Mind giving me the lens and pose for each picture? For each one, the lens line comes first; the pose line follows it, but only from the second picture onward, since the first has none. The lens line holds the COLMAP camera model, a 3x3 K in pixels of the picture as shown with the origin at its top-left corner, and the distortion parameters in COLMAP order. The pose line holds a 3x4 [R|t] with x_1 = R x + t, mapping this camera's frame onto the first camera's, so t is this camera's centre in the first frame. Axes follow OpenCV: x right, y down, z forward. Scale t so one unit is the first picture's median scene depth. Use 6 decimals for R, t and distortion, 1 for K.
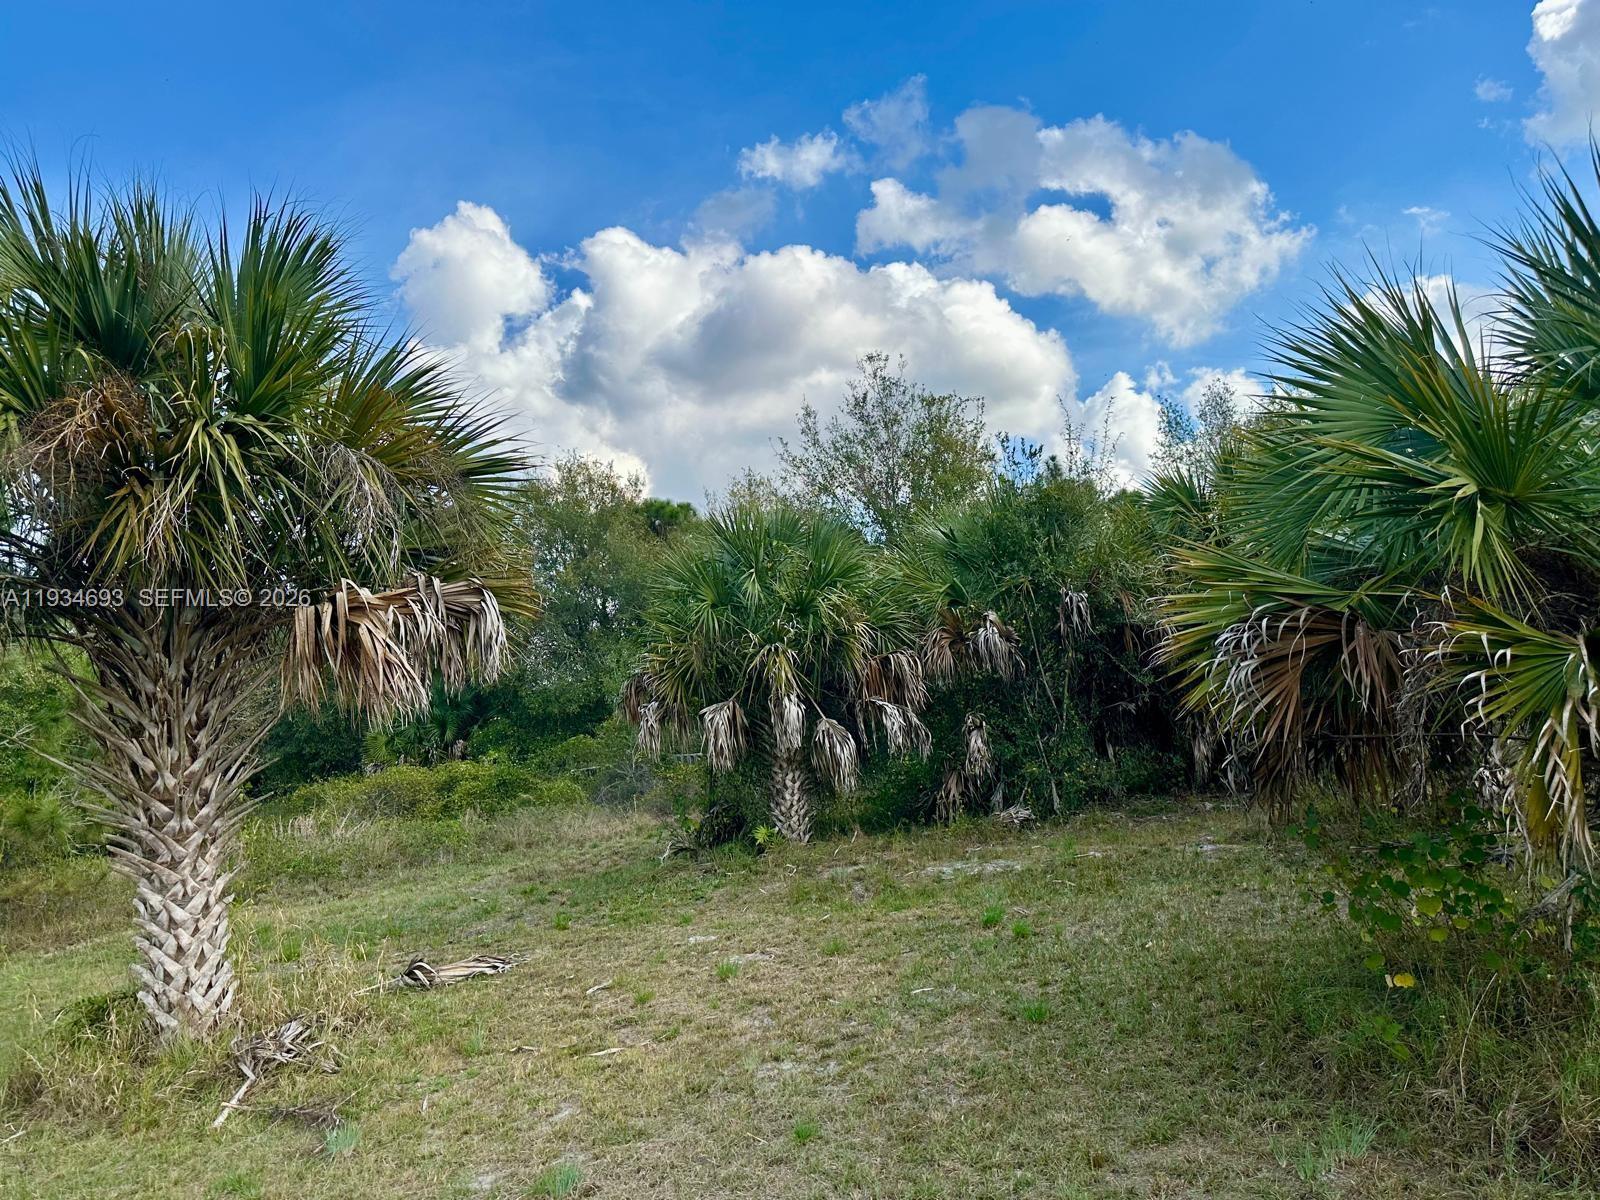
lens RADIAL K [[1121.6, 0, 804.8], [0, 1121.6, 597.7], [0, 0, 1]] dist [-0.005977, -0.001887]
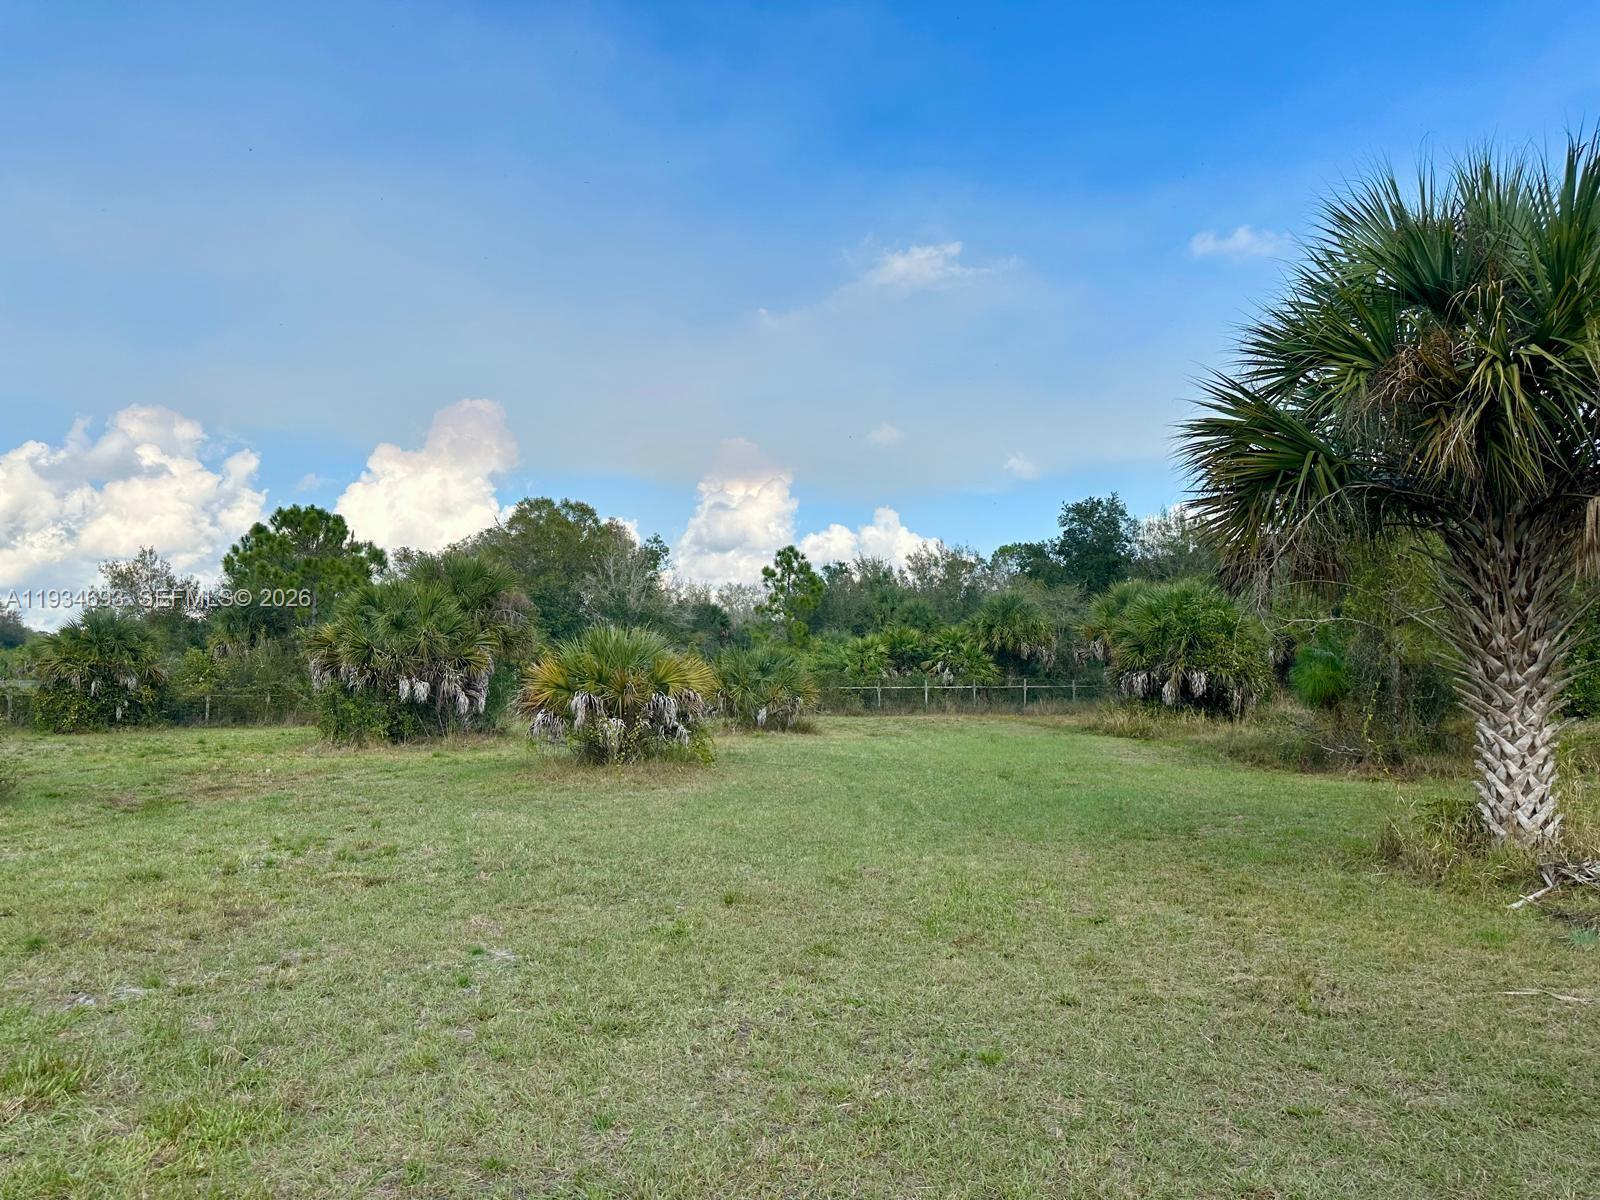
lens RADIAL K [[1121.6, 0, 798.0], [0, 1121.6, 597.1], [0, 0, 1]] dist [-0.005977, -0.001887]
pose [[0.367350, 0.049612, -0.928759, 0.293388], [0.059939, 0.995238, 0.076871, -0.026708], [0.928149, -0.083908, 0.362627, -0.166023]]
